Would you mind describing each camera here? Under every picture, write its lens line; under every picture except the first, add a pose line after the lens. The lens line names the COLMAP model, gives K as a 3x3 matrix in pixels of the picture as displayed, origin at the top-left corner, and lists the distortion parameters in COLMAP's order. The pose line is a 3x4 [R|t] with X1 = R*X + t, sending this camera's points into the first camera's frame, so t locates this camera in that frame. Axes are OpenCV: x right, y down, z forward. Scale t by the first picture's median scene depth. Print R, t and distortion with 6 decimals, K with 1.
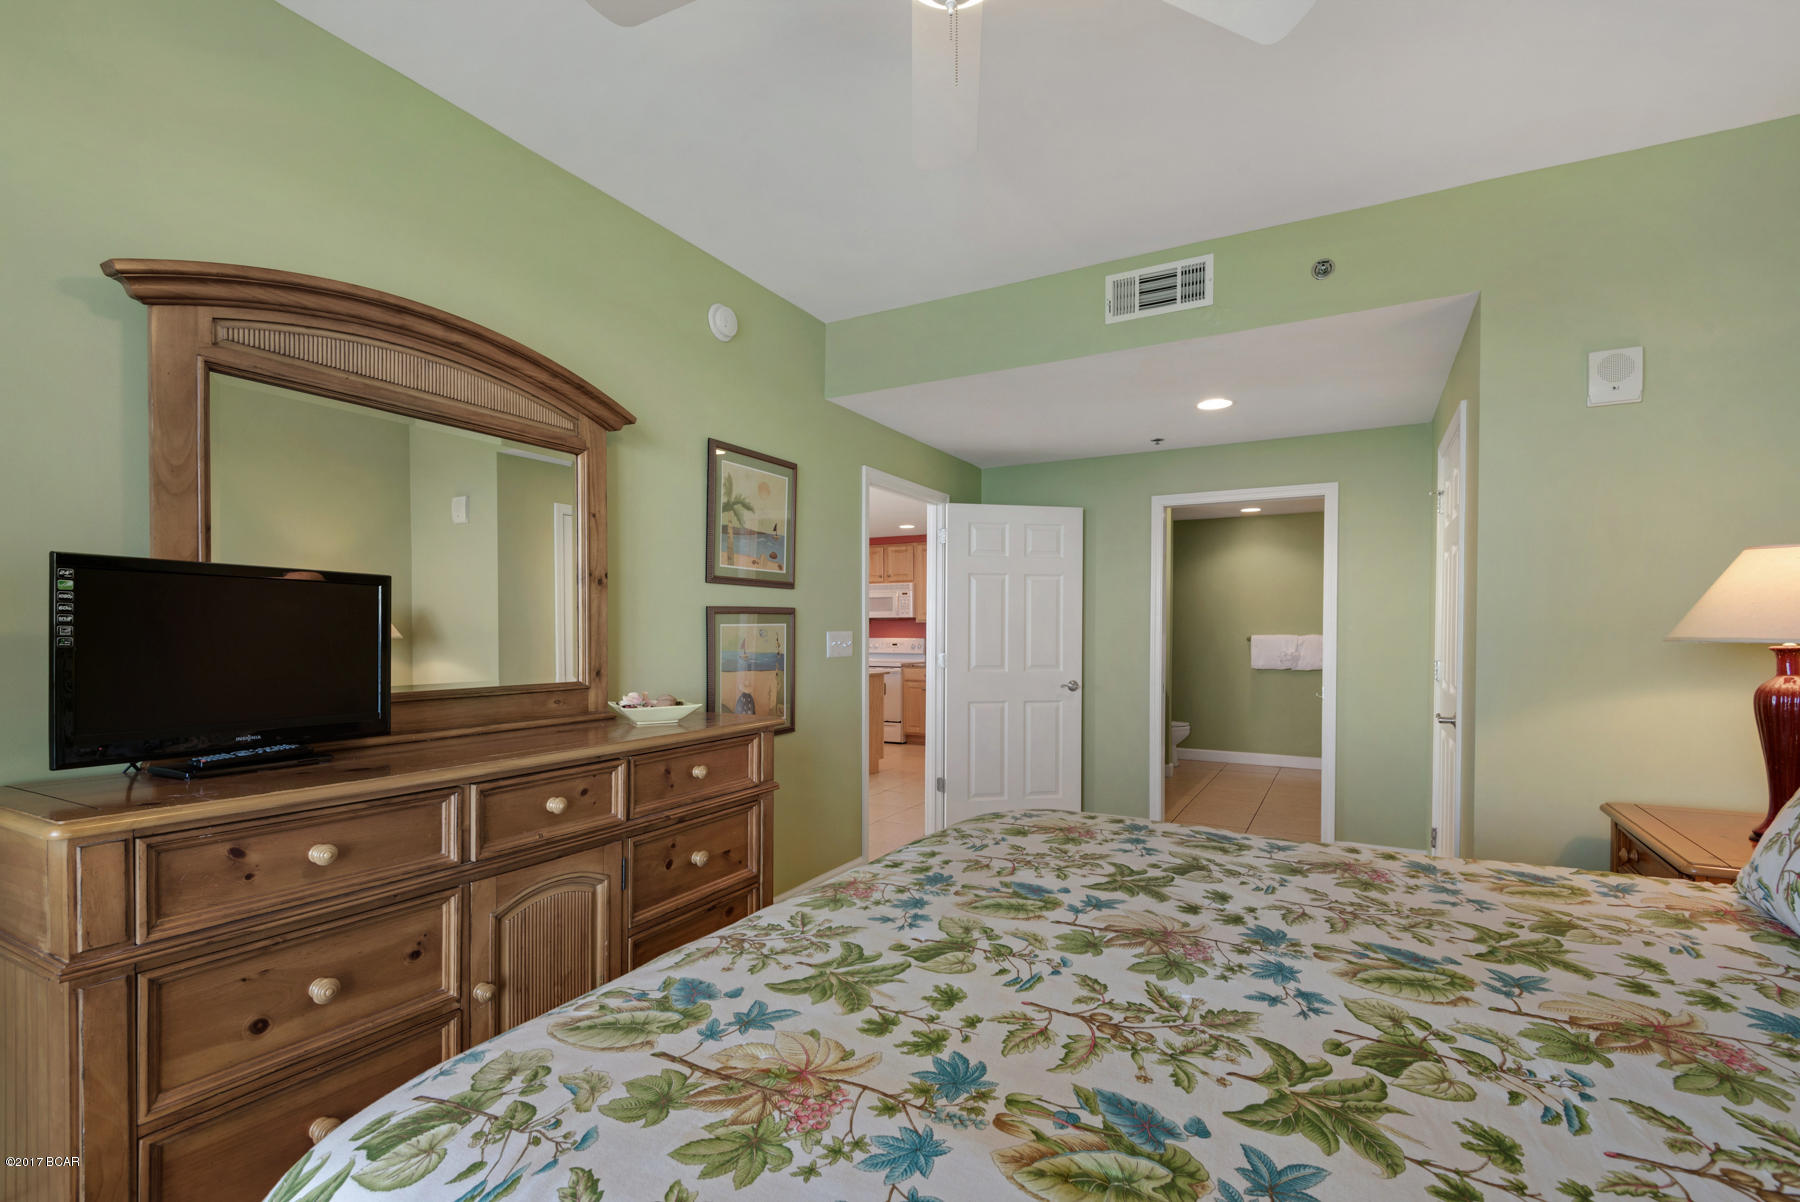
lens RADIAL K [[819.6, 0, 907.6], [0, 819.6, 599.0], [0, 0, 1]] dist [0.000650, -0.000176]
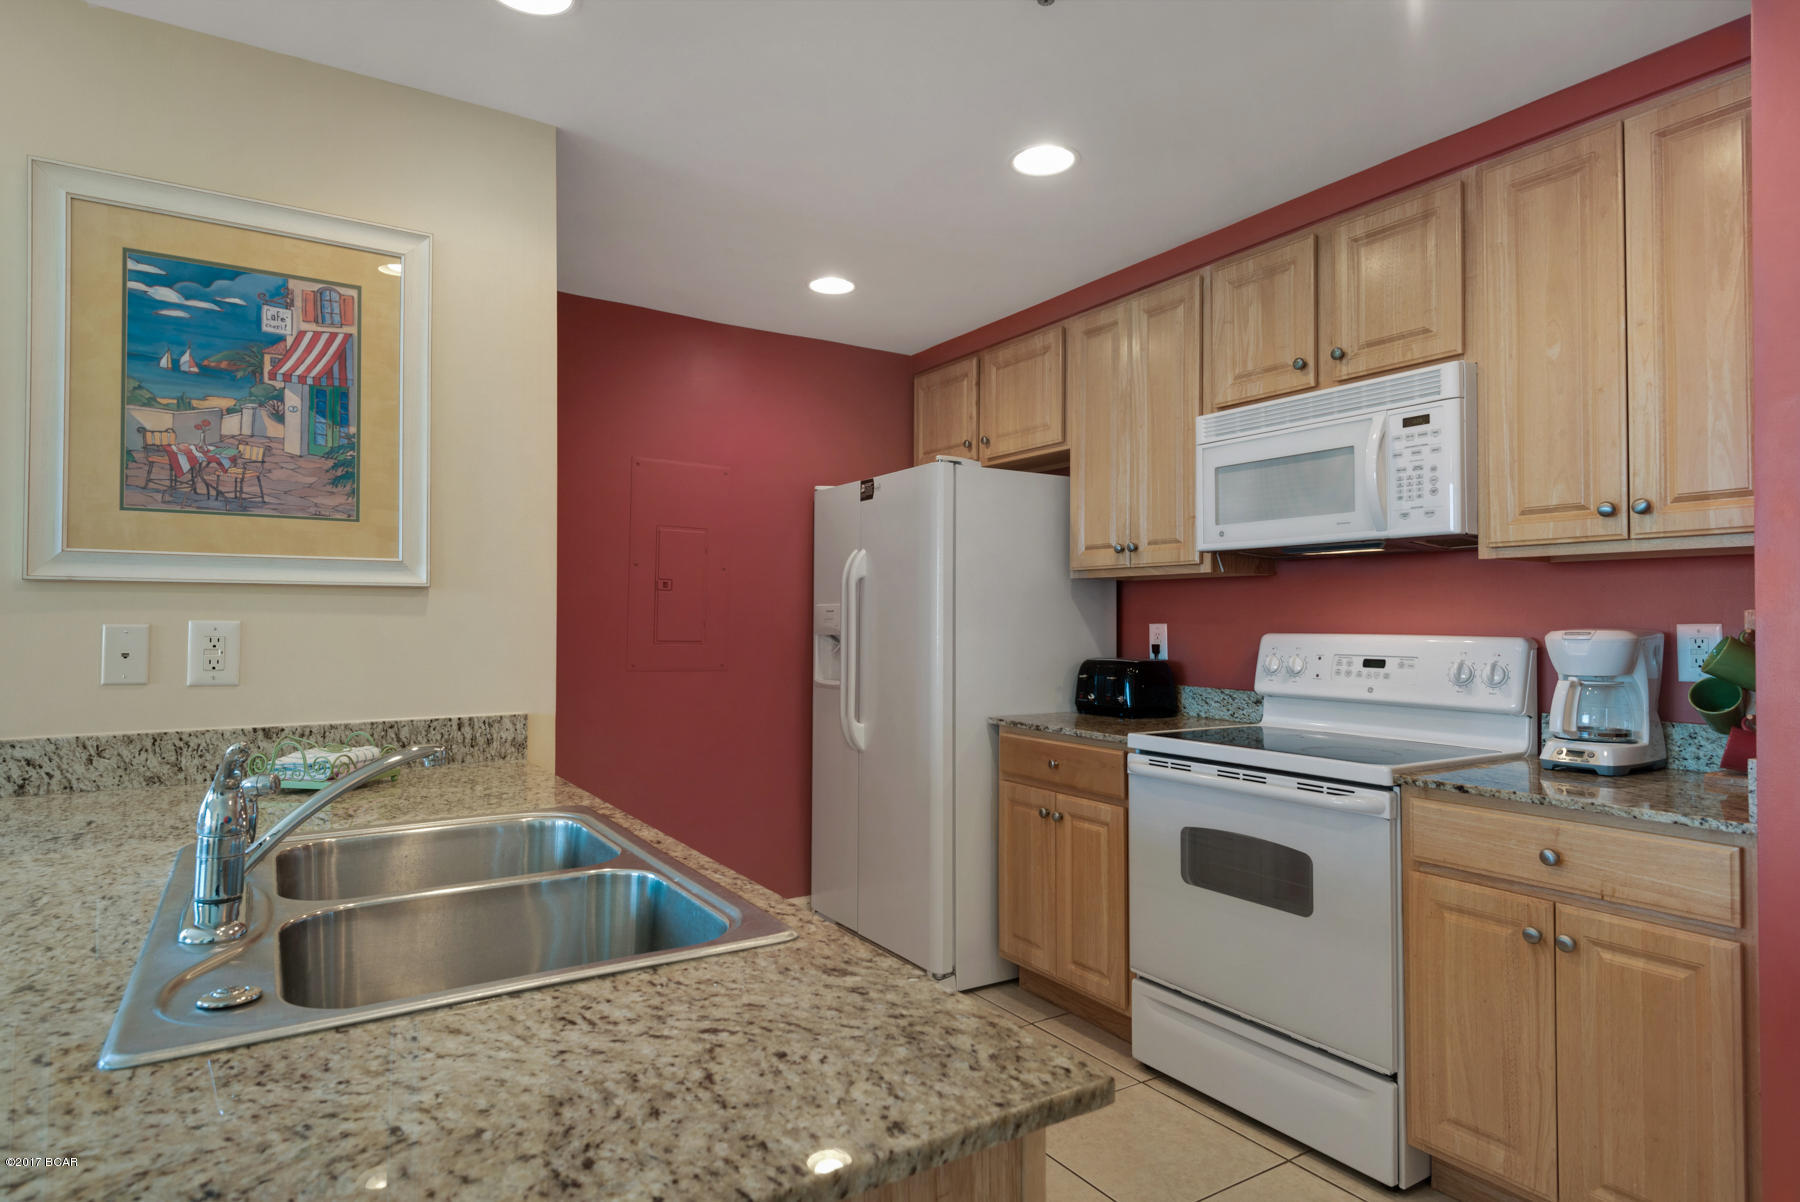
lens RADIAL K [[977.7, 0, 836.8], [0, 977.7, 582.8], [0, 0, 1]] dist [0.031041, -0.025620]
pose [[0.855817, -0.009285, -0.517196, 0.000239], [0.011982, 0.999926, 0.001875, 0.031909], [0.517141, -0.007801, 0.855865, 0.713061]]
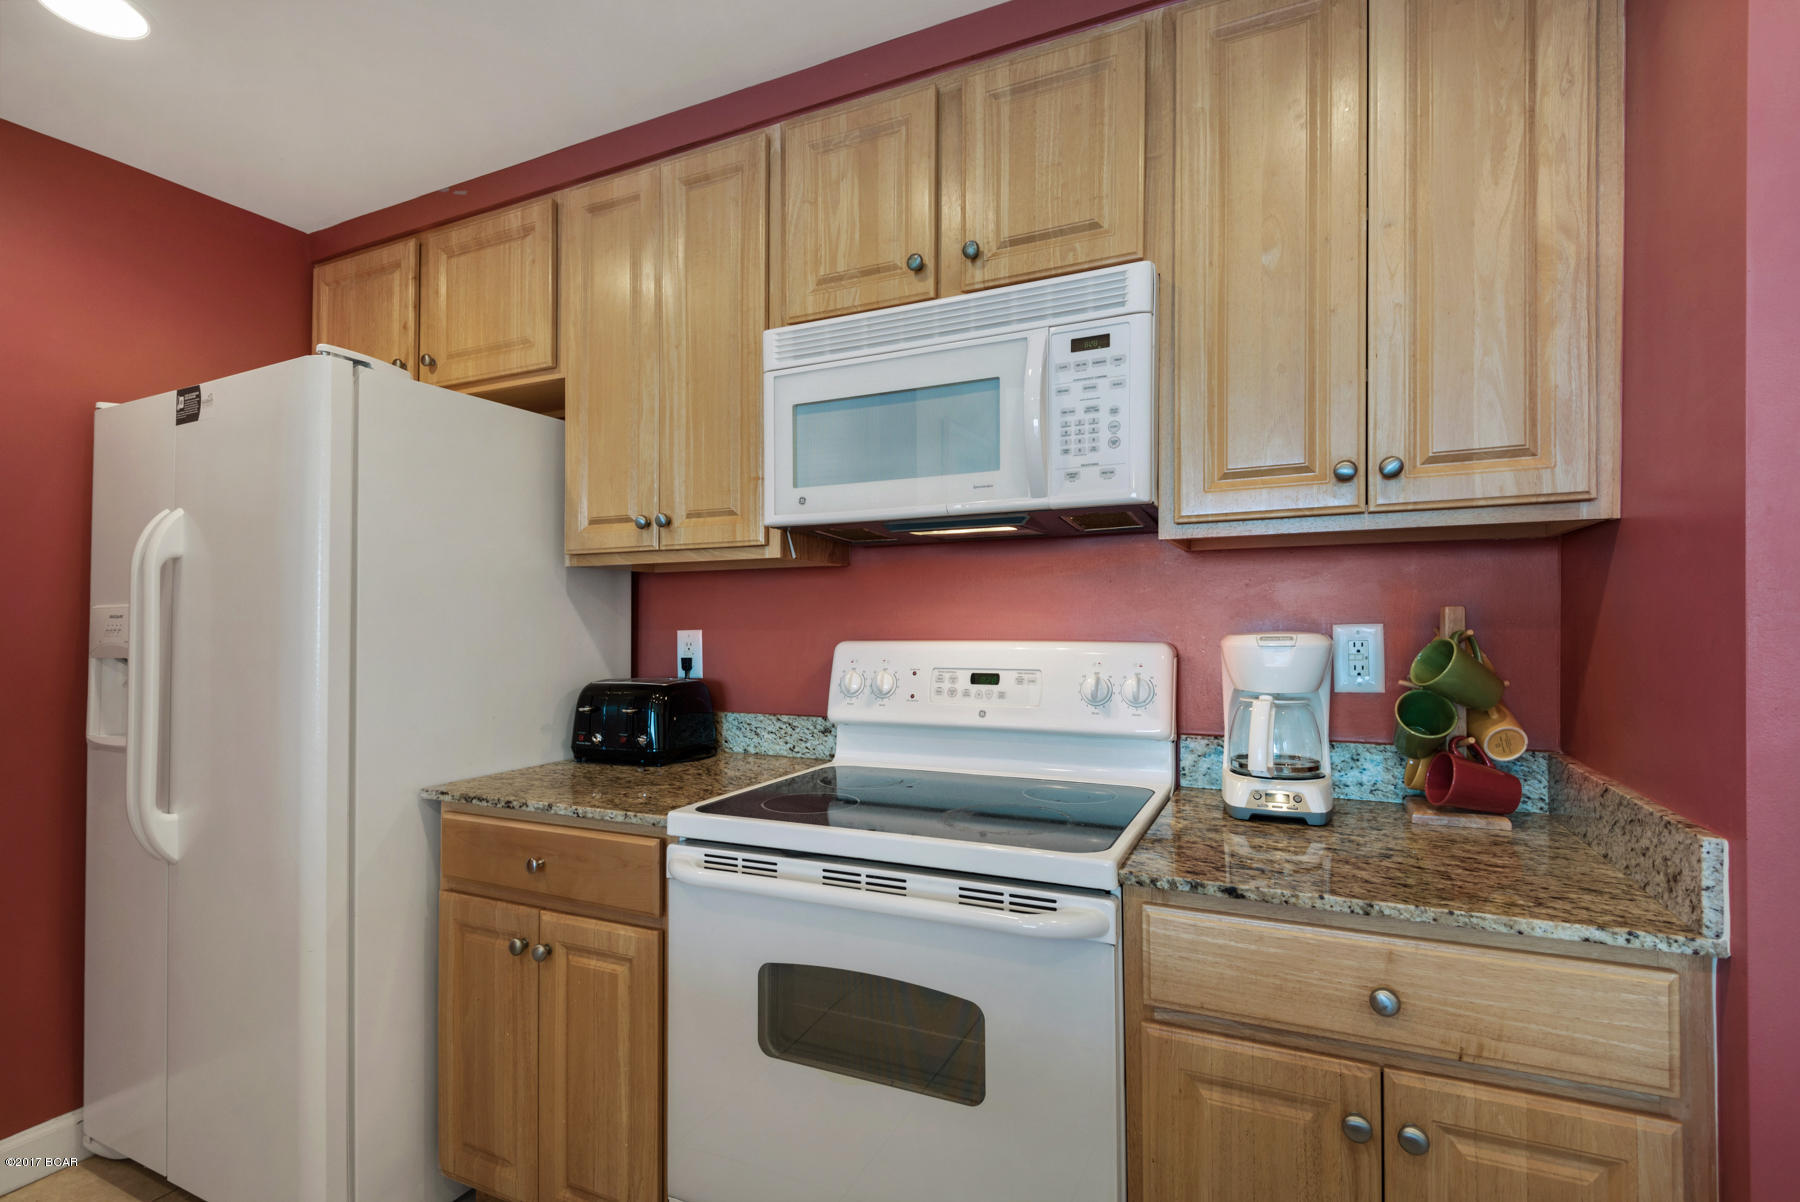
lens RADIAL K [[876.5, 0, 955.5], [0, 876.5, 600.7], [0, 0, 1]] dist [0.014237, -0.000966]
pose [[0.993249, 0.000674, 0.115997, -0.045314], [-0.002958, 0.999805, 0.019524, 0.036486], [-0.115961, -0.019735, 0.993058, 0.848198]]
